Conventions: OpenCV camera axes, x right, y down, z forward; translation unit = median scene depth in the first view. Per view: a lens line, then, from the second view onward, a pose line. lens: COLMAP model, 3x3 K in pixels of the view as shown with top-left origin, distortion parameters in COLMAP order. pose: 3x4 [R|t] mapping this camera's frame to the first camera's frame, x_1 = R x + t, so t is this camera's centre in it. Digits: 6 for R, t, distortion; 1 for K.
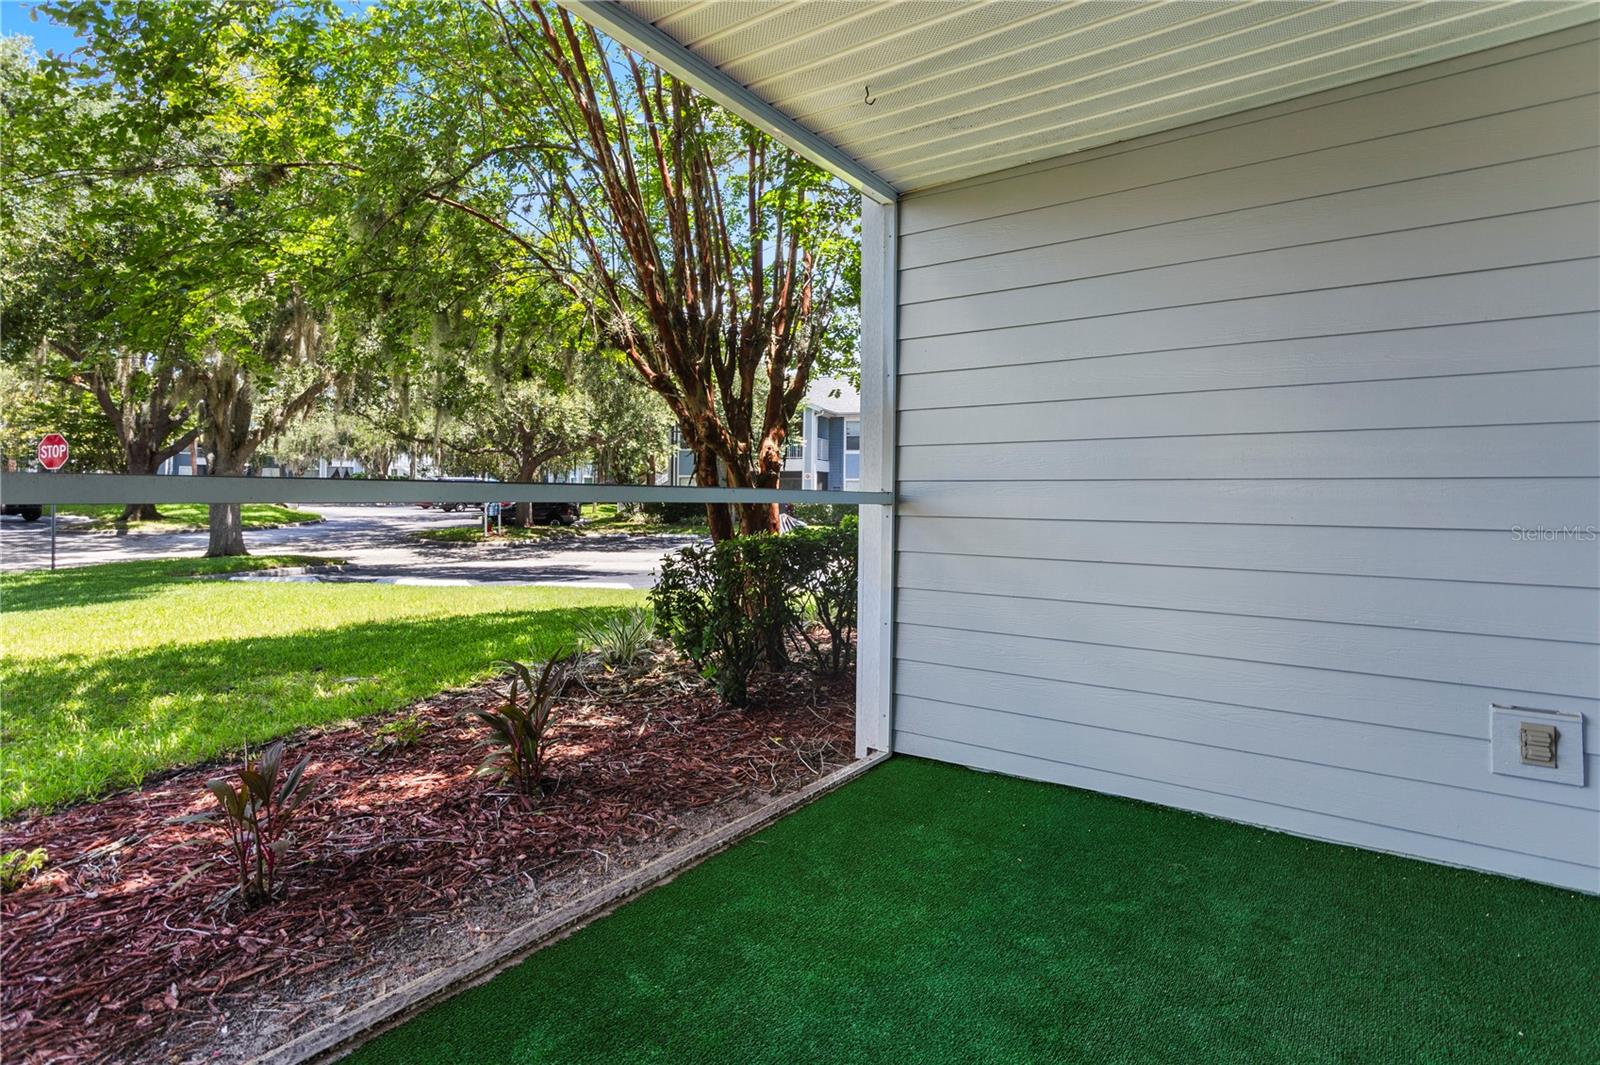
lens RADIAL K [[784.1, 0, 803.8], [0, 784.1, 501.3], [0, 0, 1]] dist [-0.054967, 0.032890]
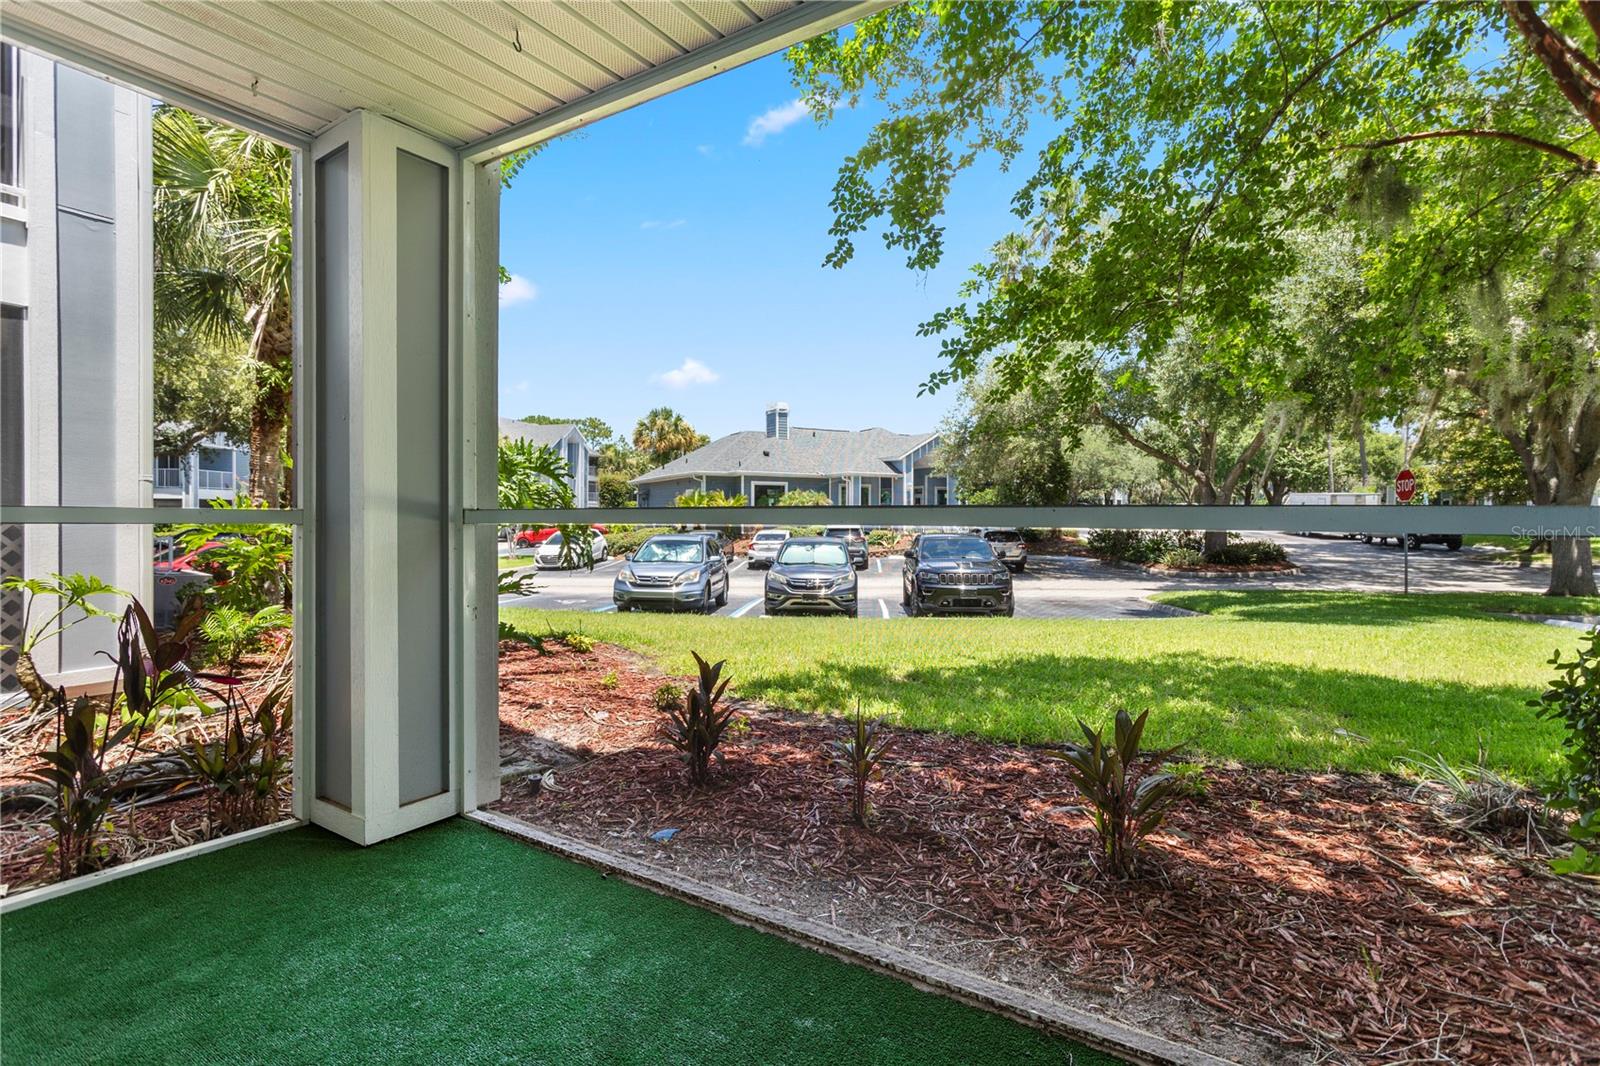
lens RADIAL K [[769.8, 0, 801.5], [0, 769.8, 523.6], [0, 0, 1]] dist [0.000019, -0.000044]
pose [[0.038276, -0.004871, -0.999255, 0.083313], [-0.006926, 0.999963, -0.005140, 0.000666], [0.999243, 0.007118, 0.038240, 0.110196]]
